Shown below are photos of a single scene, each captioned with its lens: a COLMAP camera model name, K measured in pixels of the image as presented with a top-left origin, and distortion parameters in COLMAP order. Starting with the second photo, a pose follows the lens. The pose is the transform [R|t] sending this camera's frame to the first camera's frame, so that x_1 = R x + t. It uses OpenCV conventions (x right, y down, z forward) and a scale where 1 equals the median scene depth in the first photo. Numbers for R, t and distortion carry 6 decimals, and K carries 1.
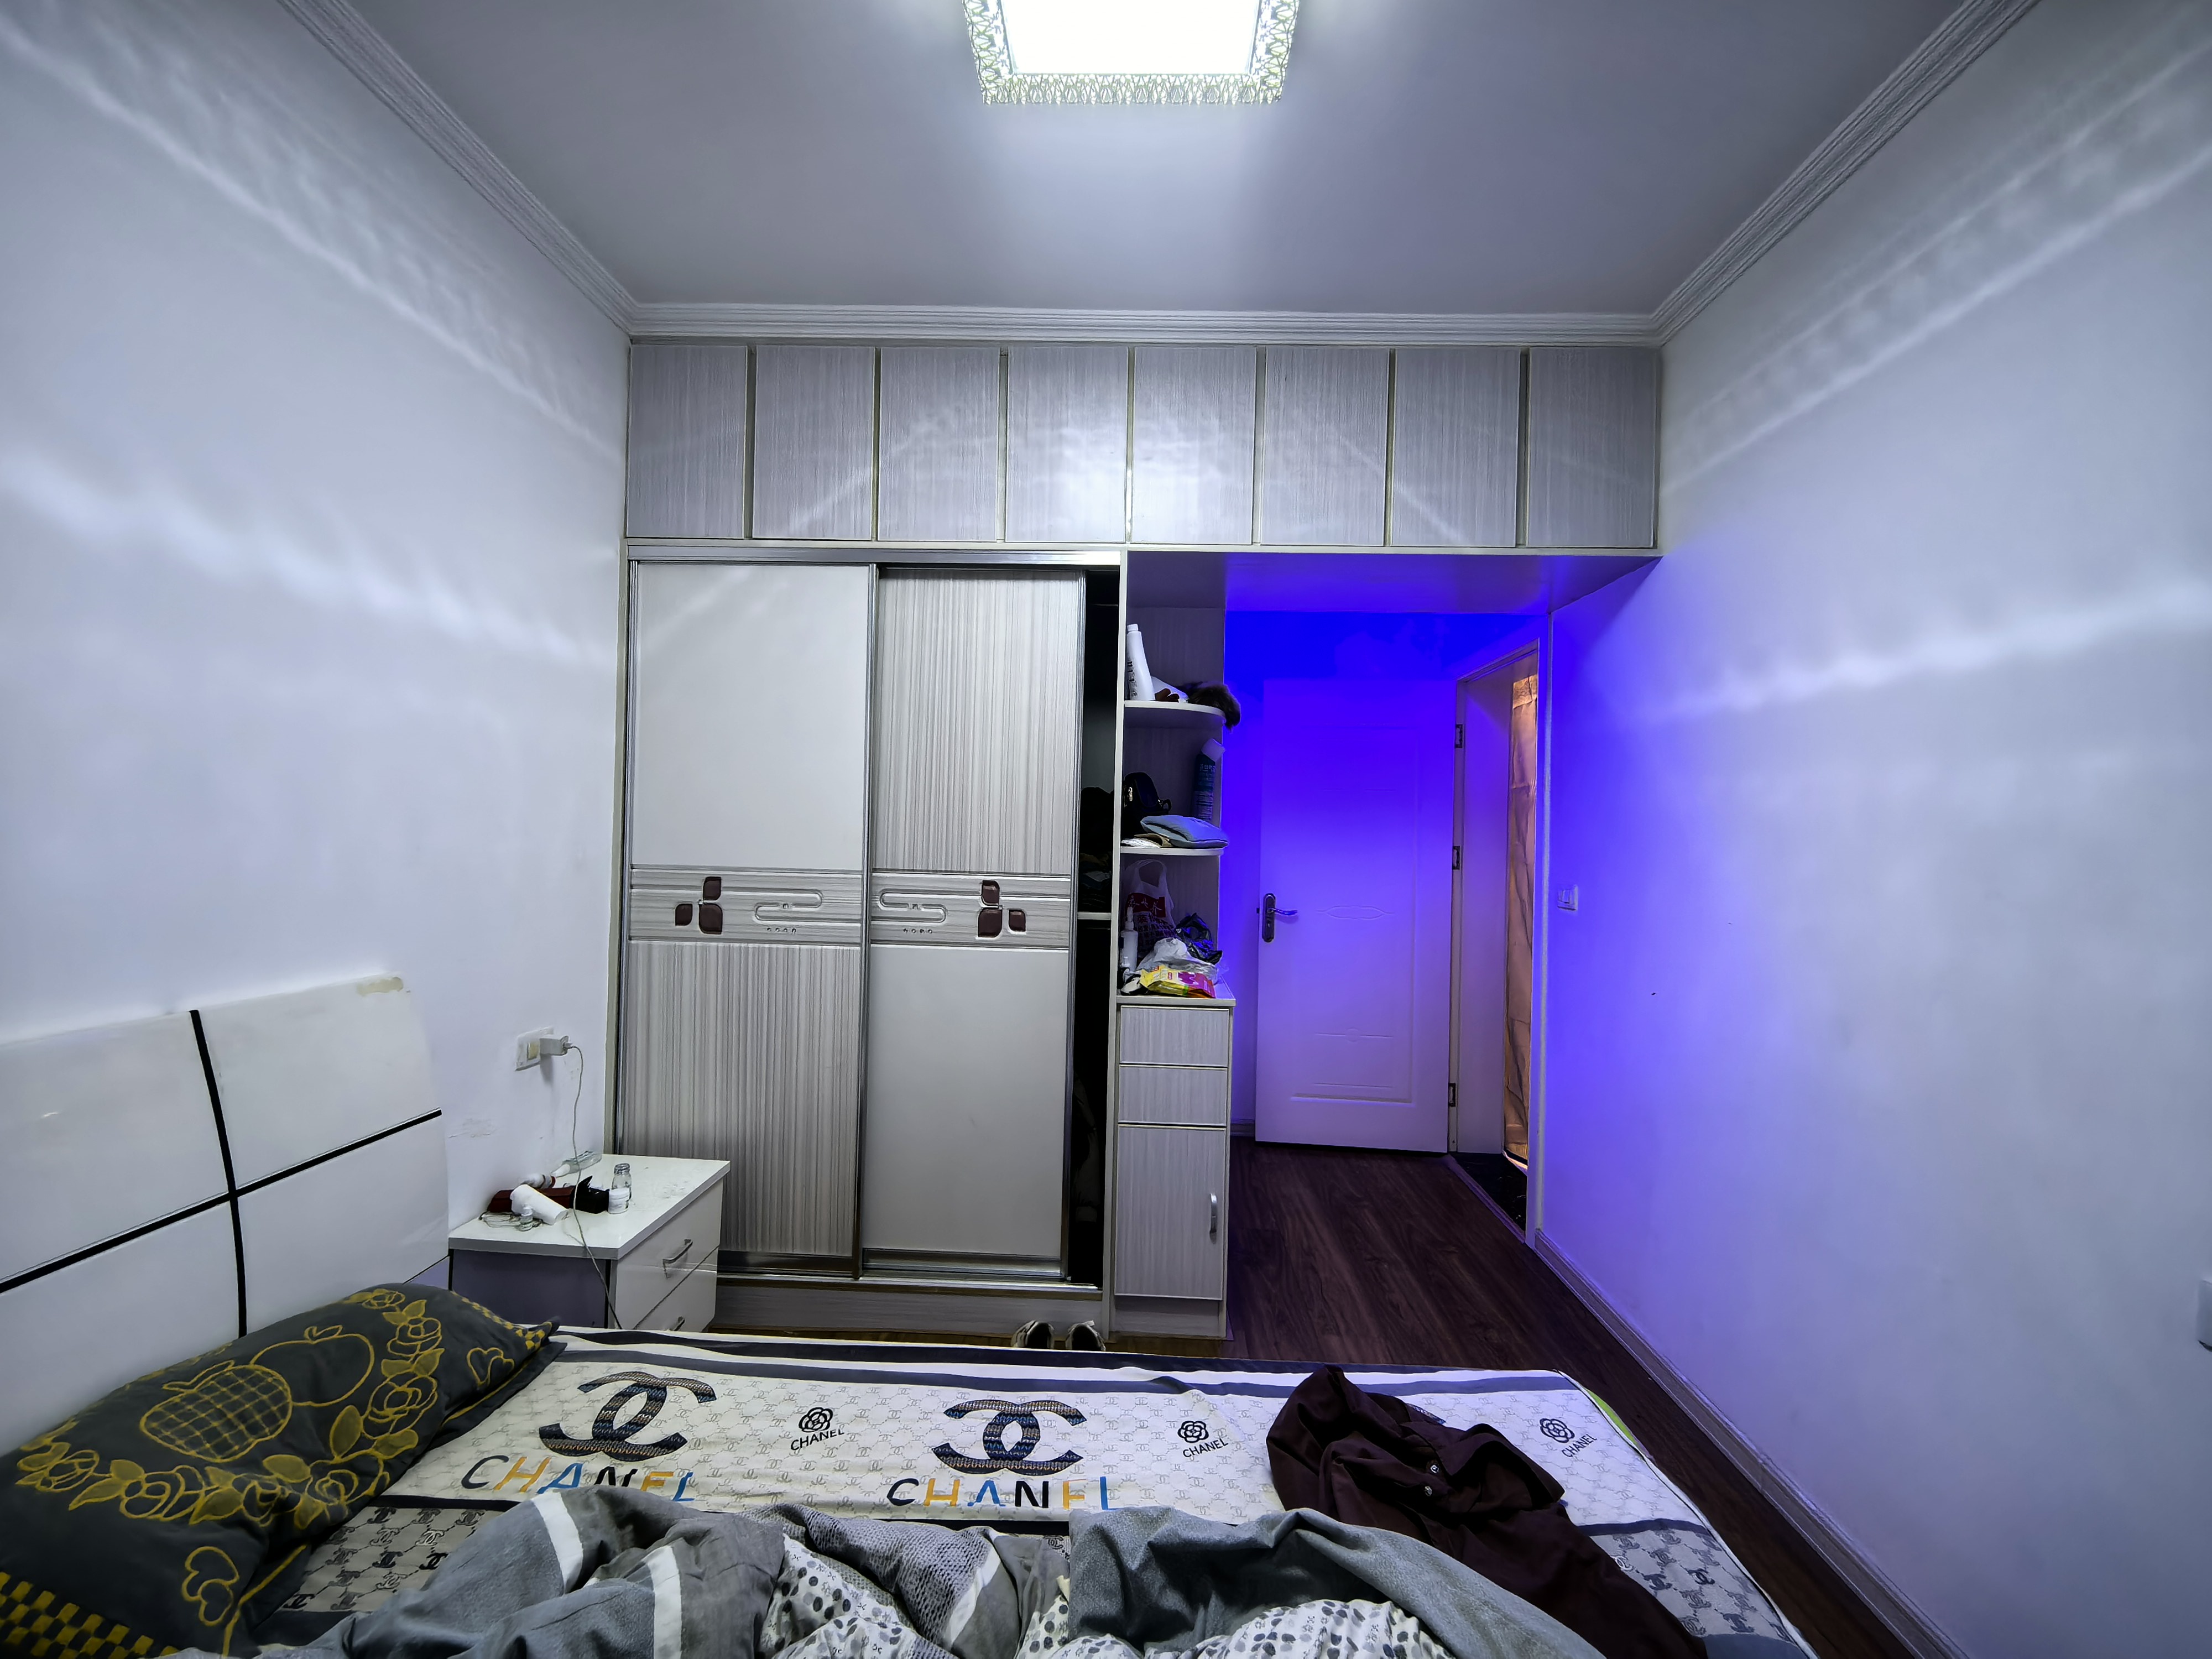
lens RADIAL K [[863.8, 0, 1107.1], [0, 863.8, 823.3], [0, 0, 1]] dist [0.007384, -0.000504]
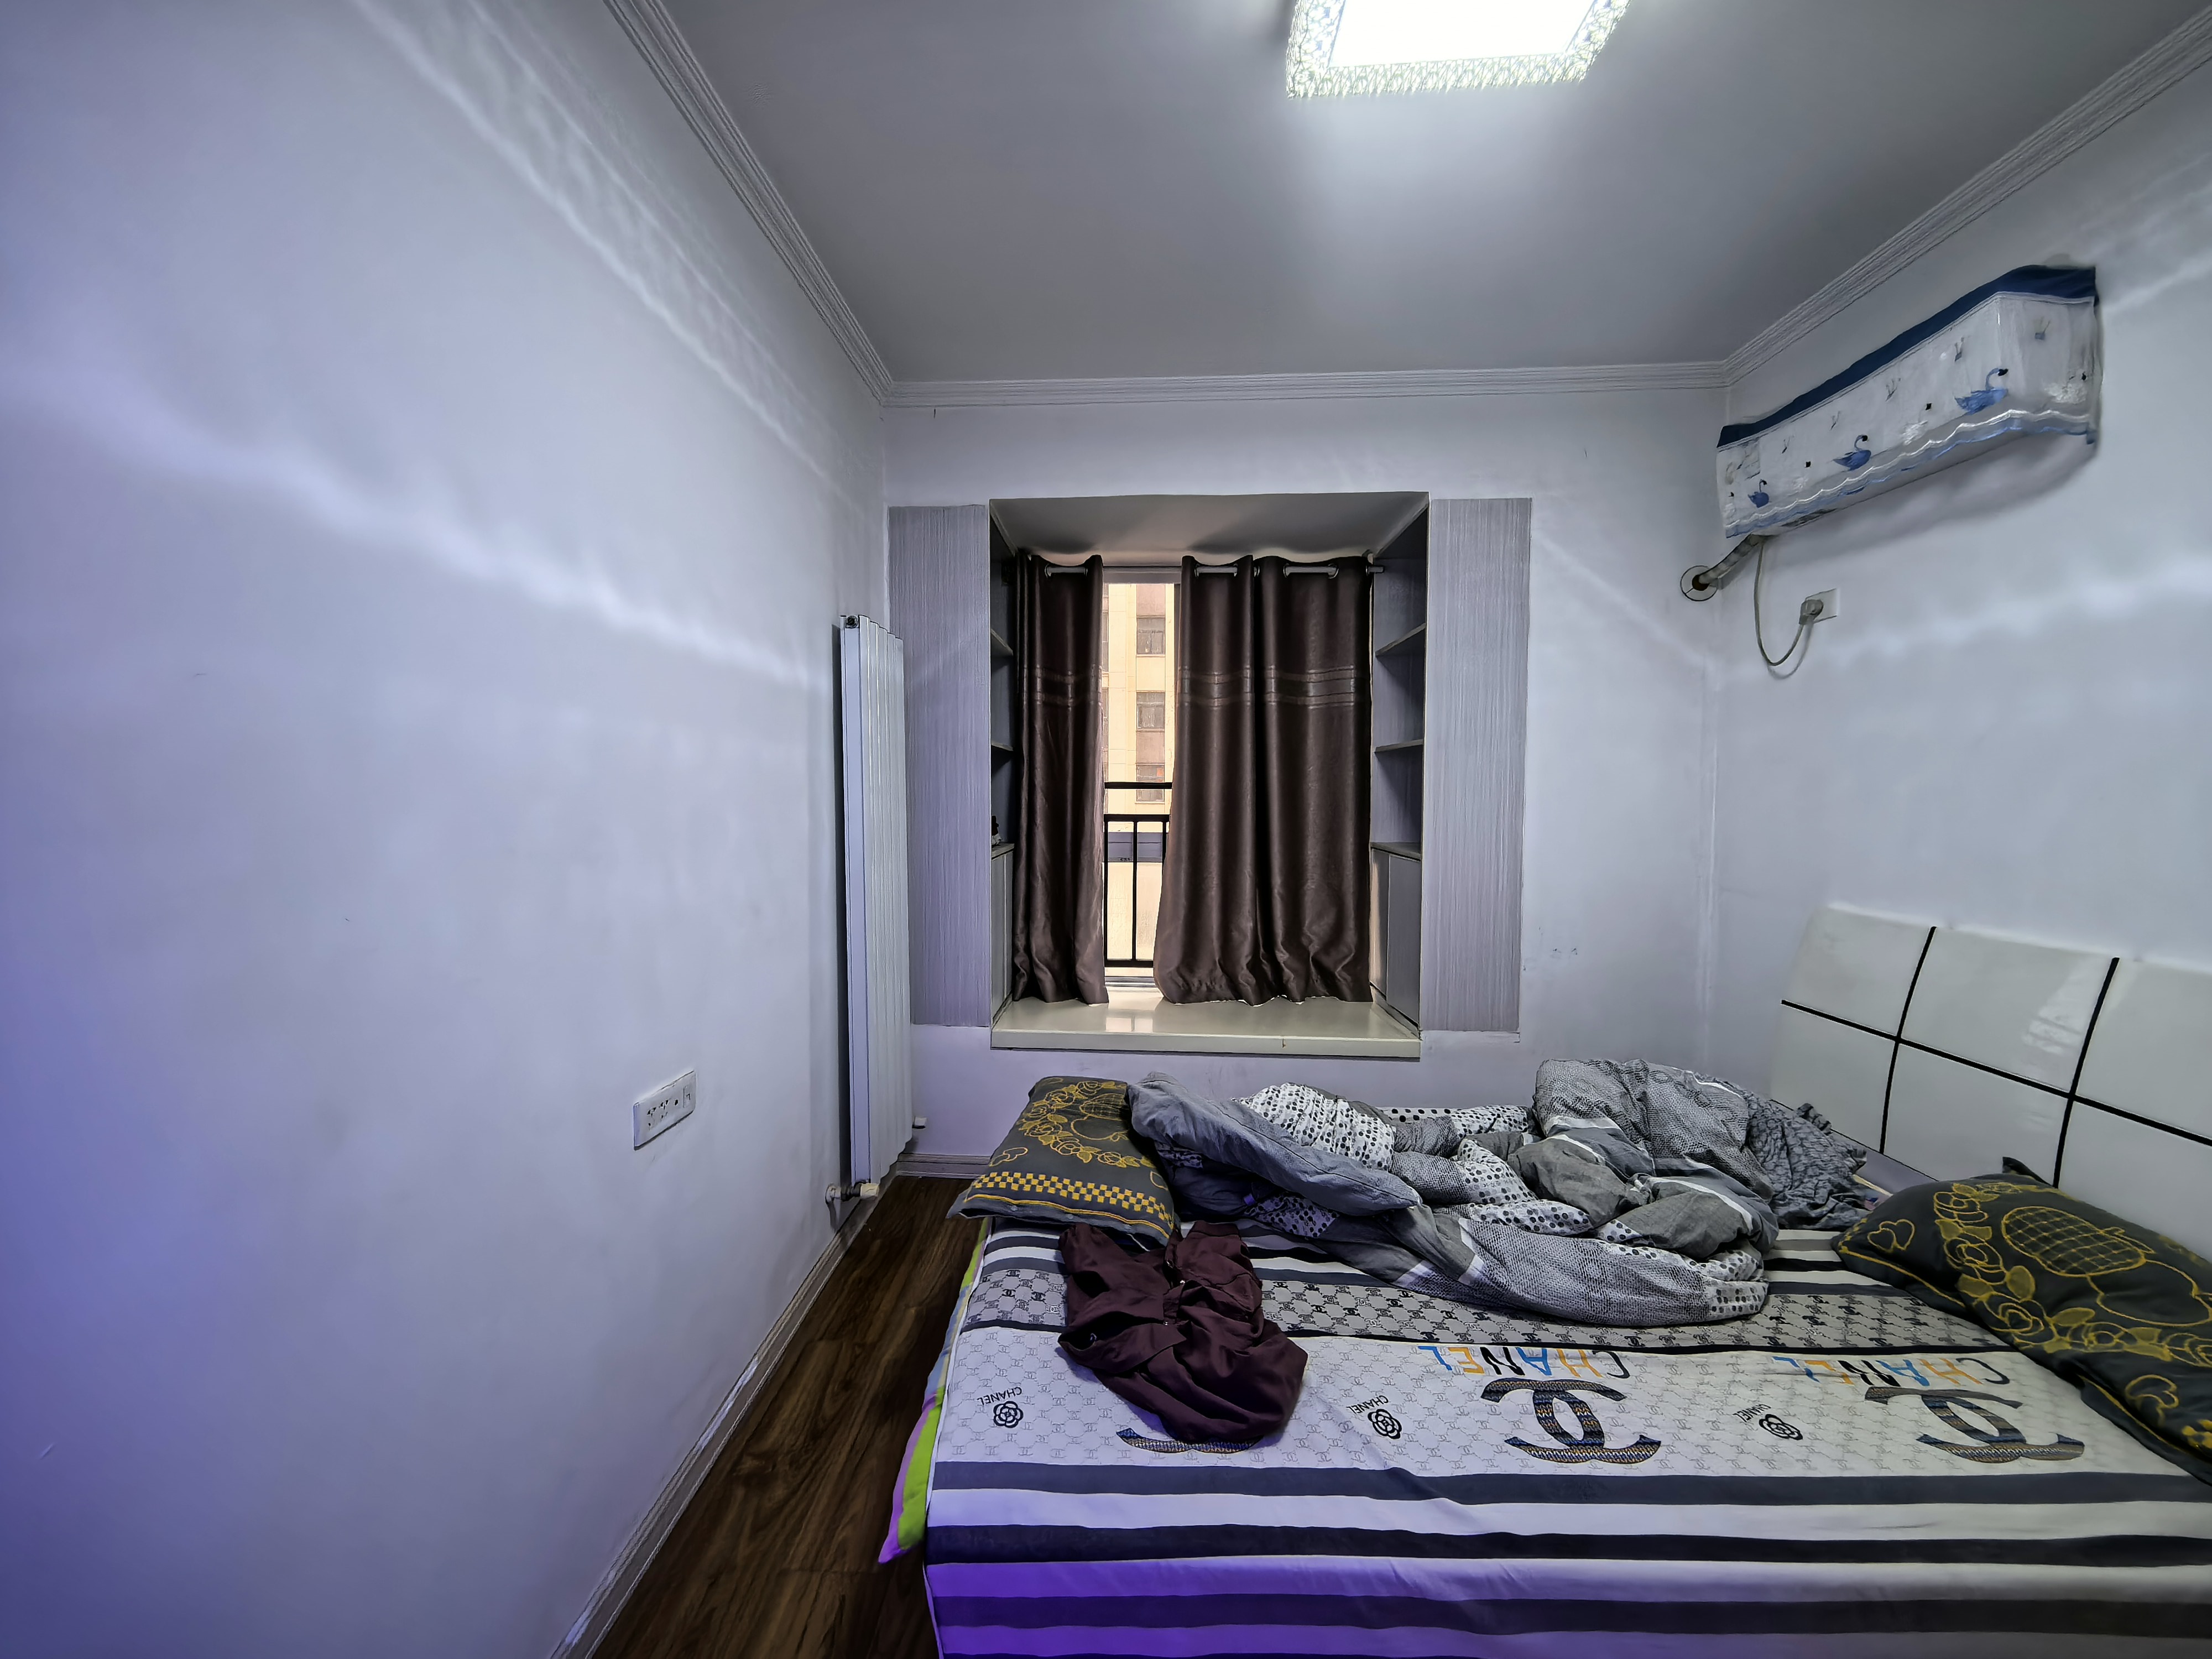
lens RADIAL K [[863.8, 0, 1107.1], [0, 863.8, 823.3], [0, 0, 1]] dist [0.007384, -0.000504]
pose [[-0.999715, -0.023104, -0.006002, 0.243811], [-0.023292, 0.999171, 0.033386, 0.003262], [0.005226, 0.033517, -0.999424, 1.096678]]
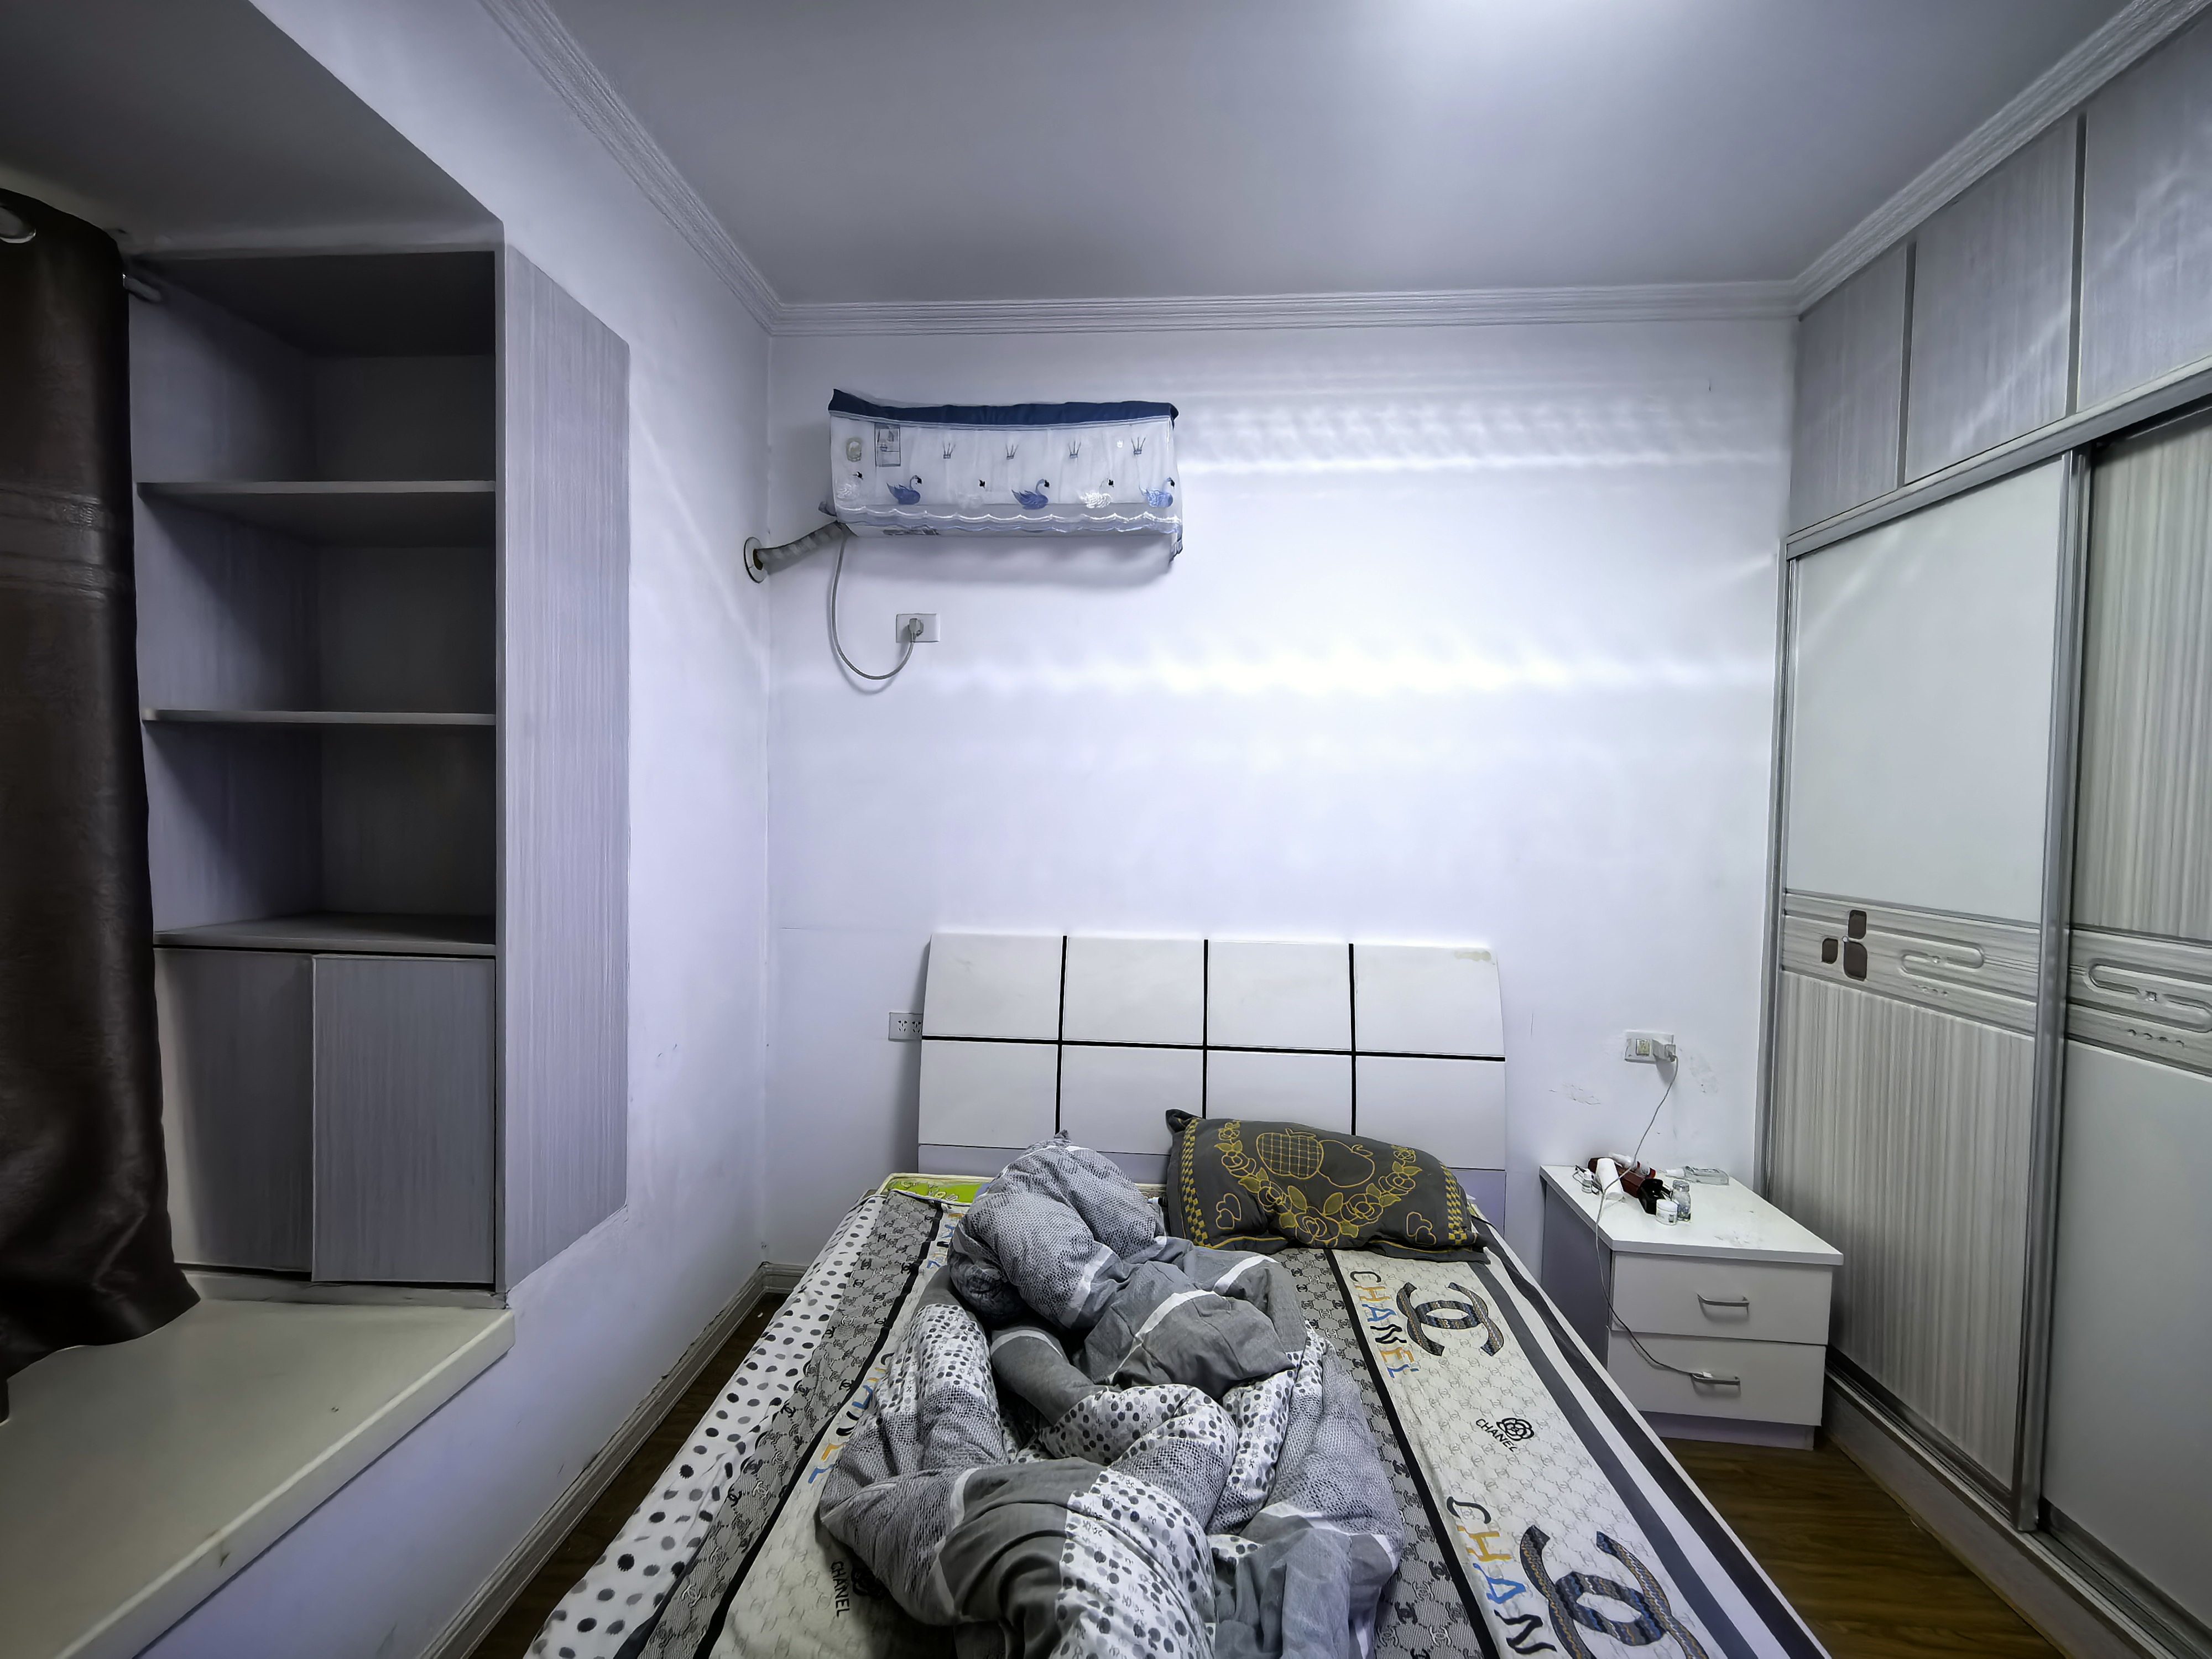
lens RADIAL K [[863.8, 0, 1107.1], [0, 863.8, 823.3], [0, 0, 1]] dist [0.007384, -0.000504]
pose [[-0.024454, 0.000052, -0.999701, 0.400695], [-0.011761, 0.999931, 0.000340, -0.013969], [0.999632, 0.011765, -0.024452, 0.301360]]
